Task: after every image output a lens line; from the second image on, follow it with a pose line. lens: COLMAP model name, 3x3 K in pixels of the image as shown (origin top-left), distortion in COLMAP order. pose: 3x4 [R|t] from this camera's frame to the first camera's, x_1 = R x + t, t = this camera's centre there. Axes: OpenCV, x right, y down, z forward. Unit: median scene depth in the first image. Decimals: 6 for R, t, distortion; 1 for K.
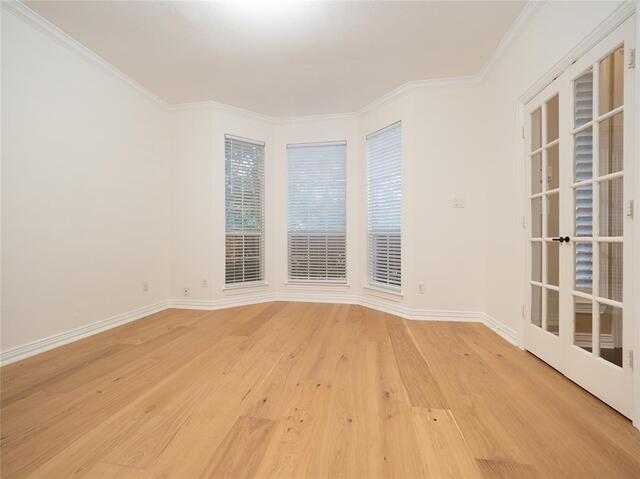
lens RADIAL K [[269.2, 0, 319.6], [0, 269.2, 239.9], [0, 0, 1]] dist [-0.007703, 0.001040]
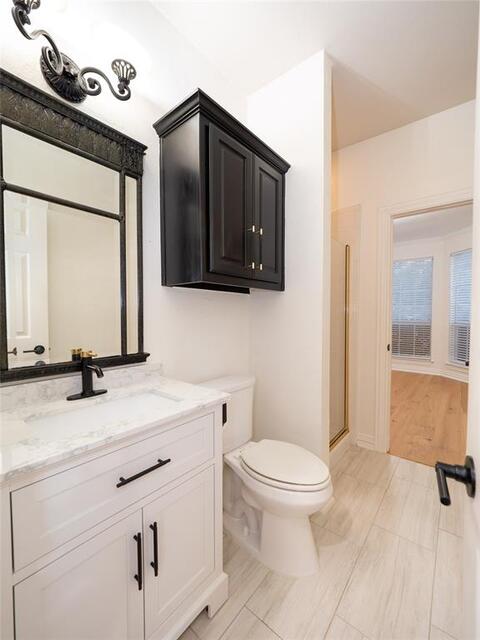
lens RADIAL K [[269.2, 0, 241.4], [0, 269.2, 319.6], [0, 0, 1]] dist [-0.007703, 0.001040]
pose [[0.866799, 0.022230, -0.498162, -0.065158], [-0.011062, 0.999617, 0.025359, -0.073767], [0.498535, -0.016470, 0.866713, -0.714149]]
